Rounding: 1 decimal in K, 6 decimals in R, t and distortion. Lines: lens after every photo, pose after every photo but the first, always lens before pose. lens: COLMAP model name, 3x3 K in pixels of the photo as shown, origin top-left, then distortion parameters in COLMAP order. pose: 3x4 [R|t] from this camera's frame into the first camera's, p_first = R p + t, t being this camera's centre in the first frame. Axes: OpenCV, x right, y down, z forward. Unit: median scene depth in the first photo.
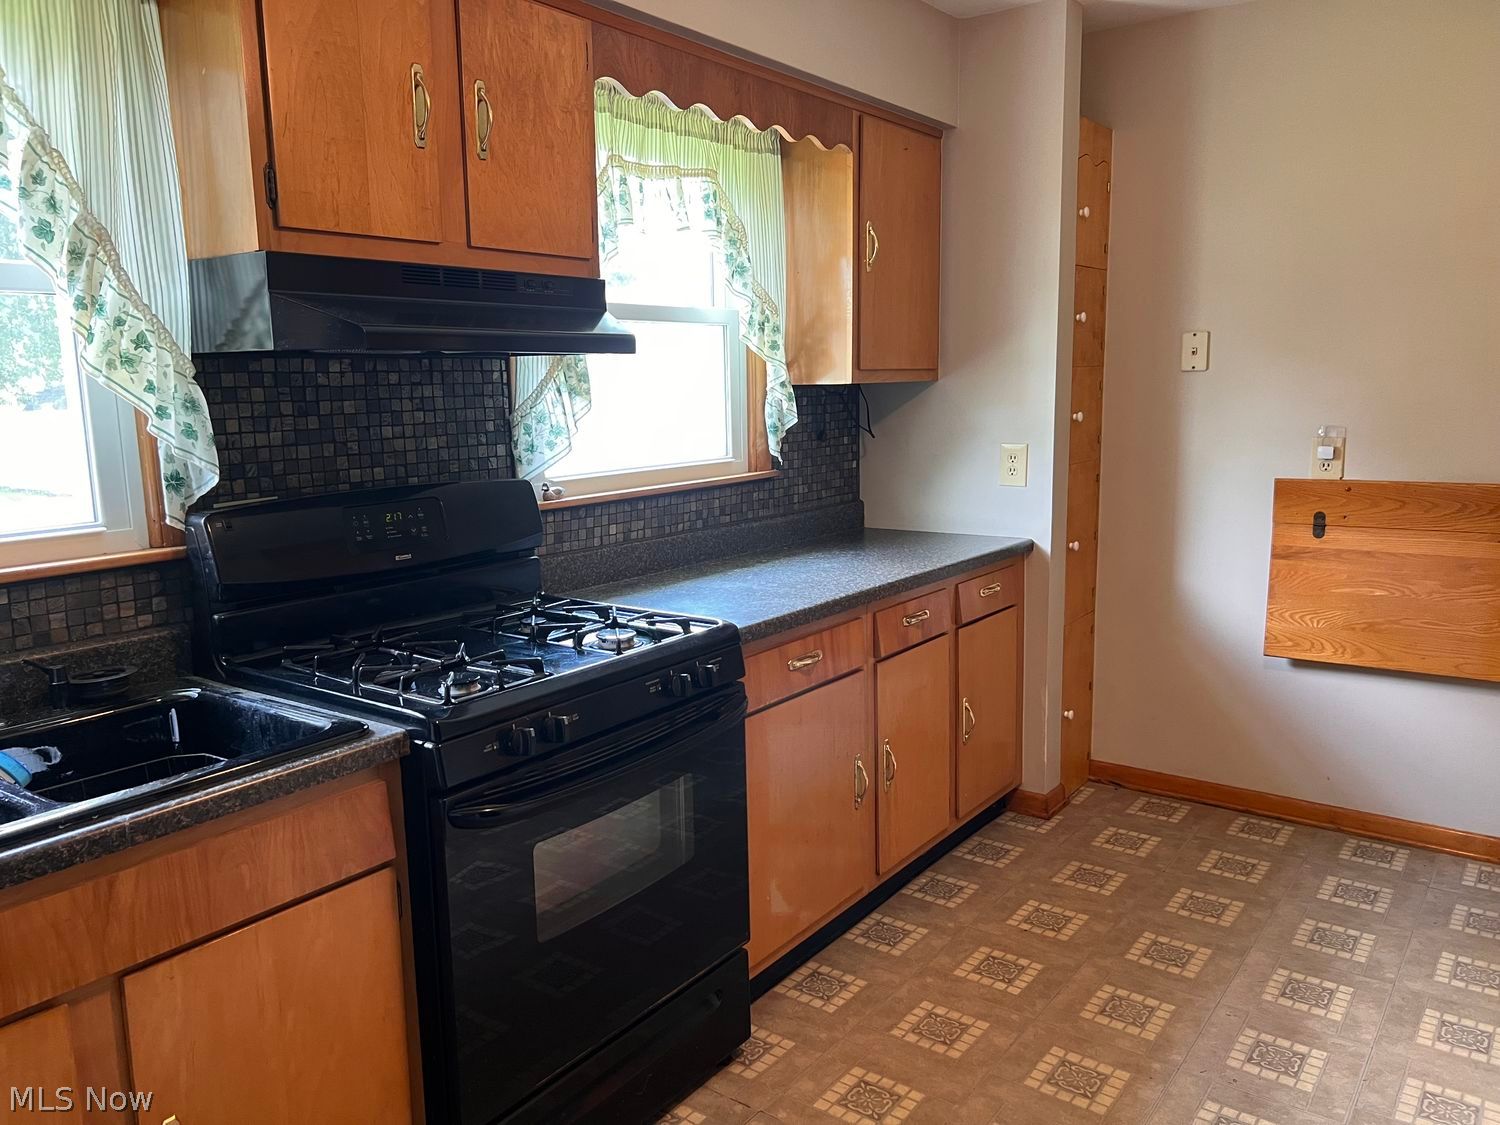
lens RADIAL K [[1113.8, 0, 755.3], [0, 1113.8, 570.1], [0, 0, 1]] dist [0.043130, -0.061121]
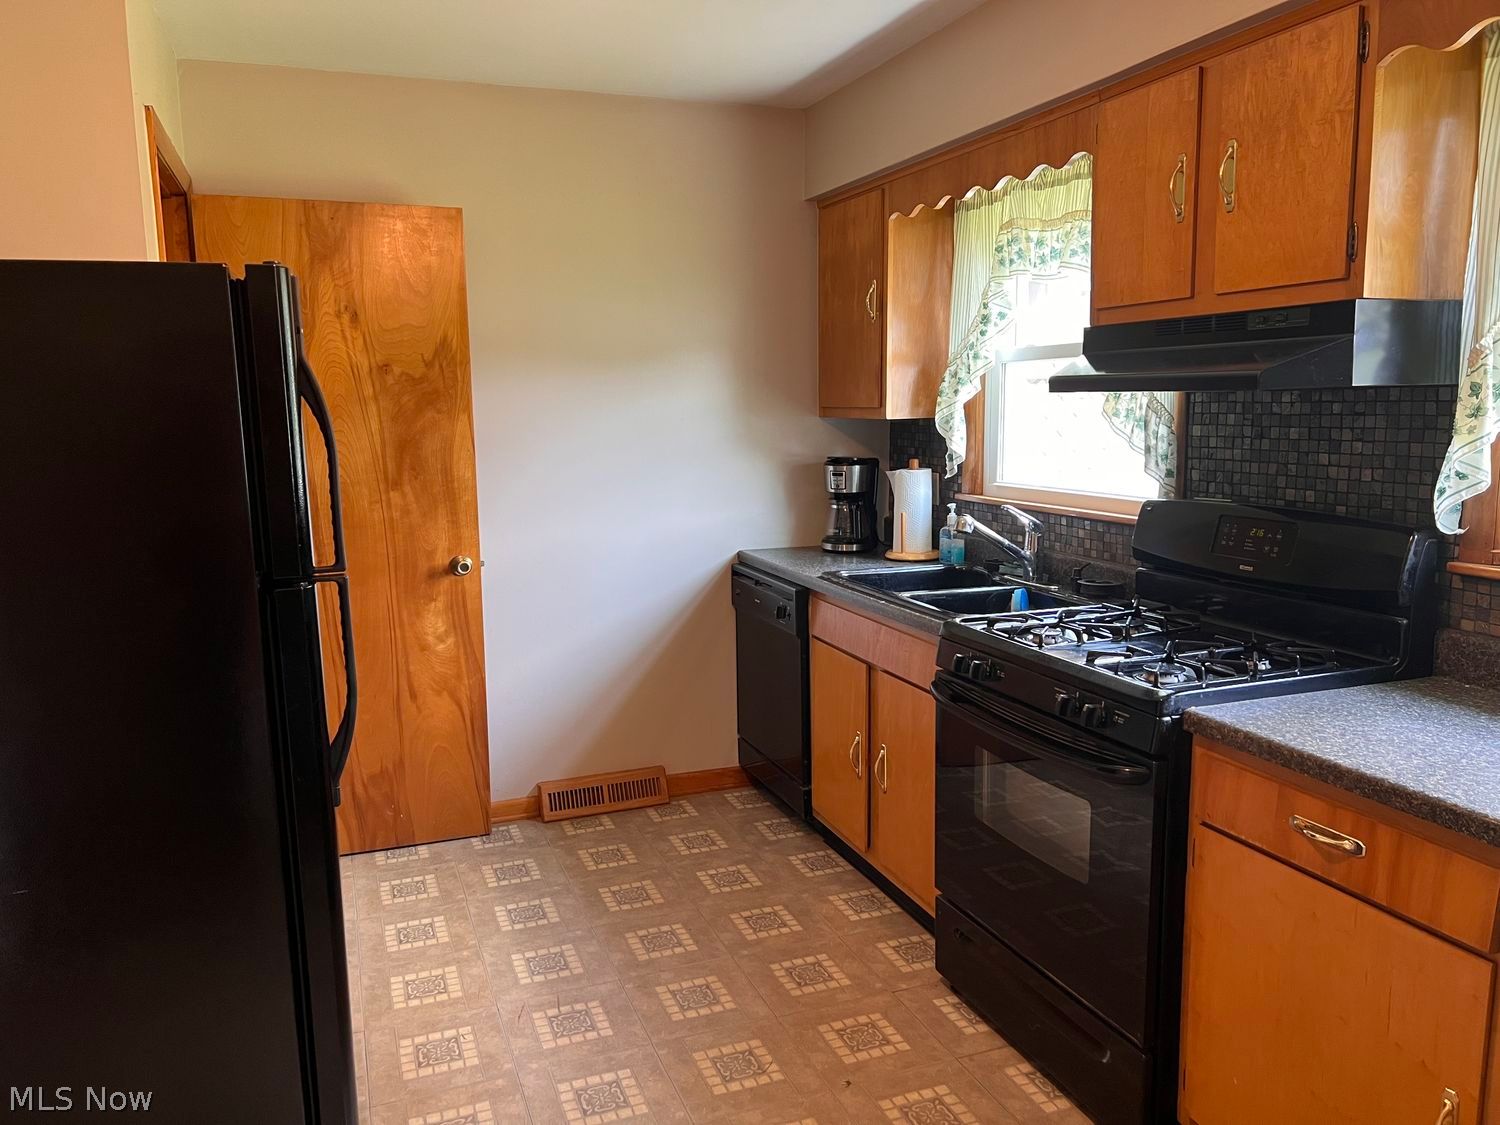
lens RADIAL K [[1113.8, 0, 746.3], [0, 1113.8, 567.2], [0, 0, 1]] dist [0.043130, -0.061121]
pose [[-0.543610, 0.146058, -0.826532, 0.720056], [-0.120811, 0.960873, 0.249254, -0.188225], [0.830598, 0.235351, -0.504695, 0.933597]]
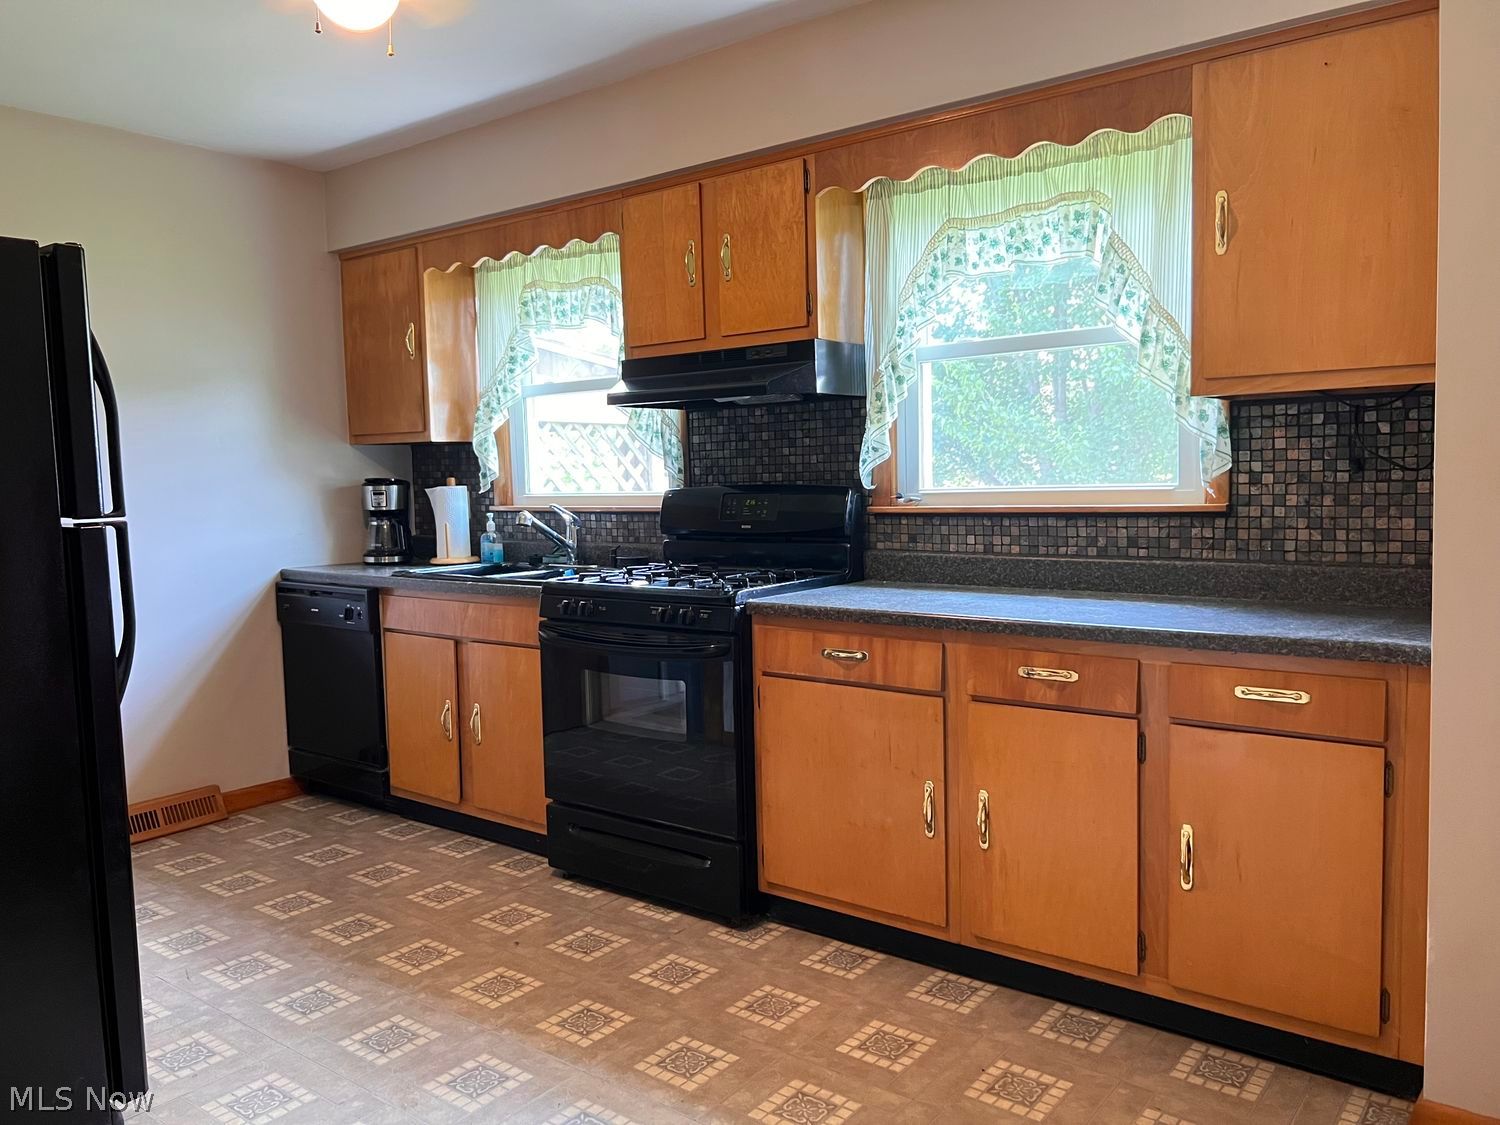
lens RADIAL K [[1113.8, 0, 748.7], [0, 1113.8, 573.5], [0, 0, 1]] dist [0.043130, -0.061121]
pose [[-0.015227, 0.101868, -0.994681, 1.059313], [-0.146587, 0.983821, 0.103000, -0.090954], [0.989081, 0.147376, -0.000048, 0.822449]]
